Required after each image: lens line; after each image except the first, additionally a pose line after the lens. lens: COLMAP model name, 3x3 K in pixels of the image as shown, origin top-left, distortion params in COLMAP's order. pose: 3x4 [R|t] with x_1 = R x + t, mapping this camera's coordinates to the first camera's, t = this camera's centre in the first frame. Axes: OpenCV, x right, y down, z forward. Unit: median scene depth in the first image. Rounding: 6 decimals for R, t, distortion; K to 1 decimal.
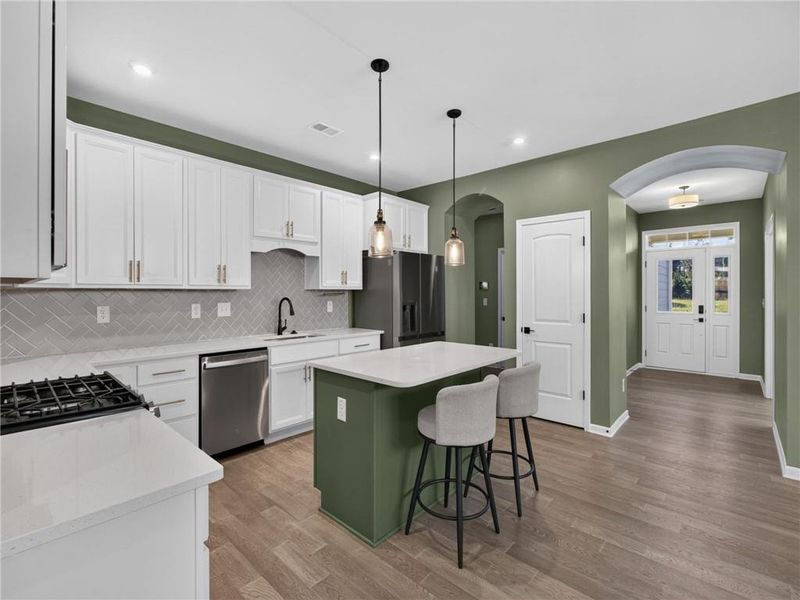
lens RADIAL K [[375.5, 0, 399.8], [0, 375.5, 296.9], [0, 0, 1]] dist [0.000658, 0.001004]
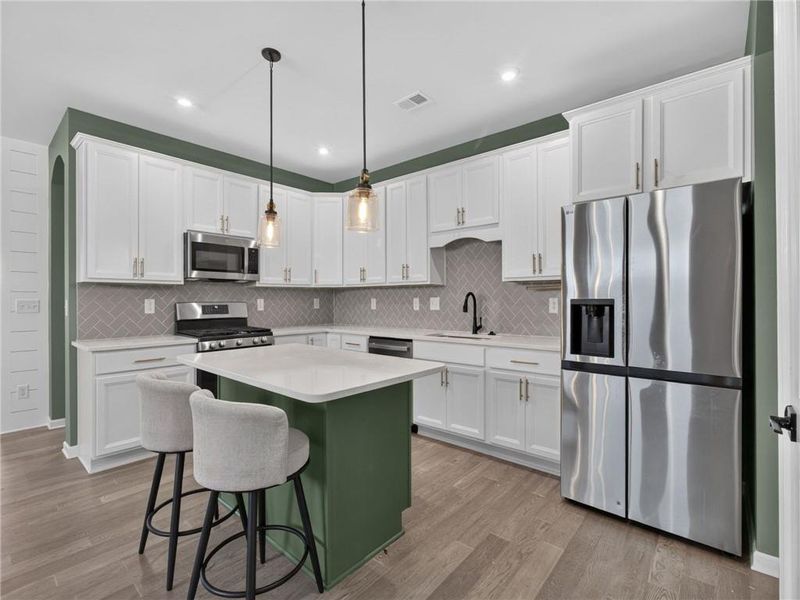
lens RADIAL K [[375.5, 0, 399.8], [0, 375.5, 296.9], [0, 0, 1]] dist [0.000658, 0.001004]
pose [[0.021287, -0.005459, -0.999759, 0.582472], [-0.010112, 0.999933, -0.005675, 0.019008], [0.999722, 0.010230, 0.021230, 0.798573]]
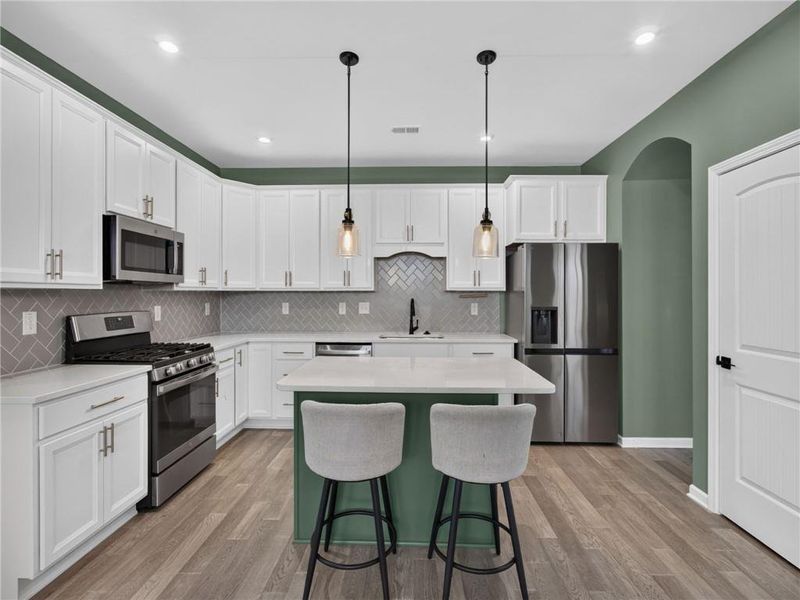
lens RADIAL K [[372.8, 0, 401.6], [0, 372.8, 296.9], [0, 0, 1]] dist [-0.002047, 0.000523]
pose [[0.648058, 0.006843, -0.761560, 0.464738], [-0.011207, 0.999937, -0.000552, -0.002189], [0.761508, 0.008892, 0.648094, 0.293966]]
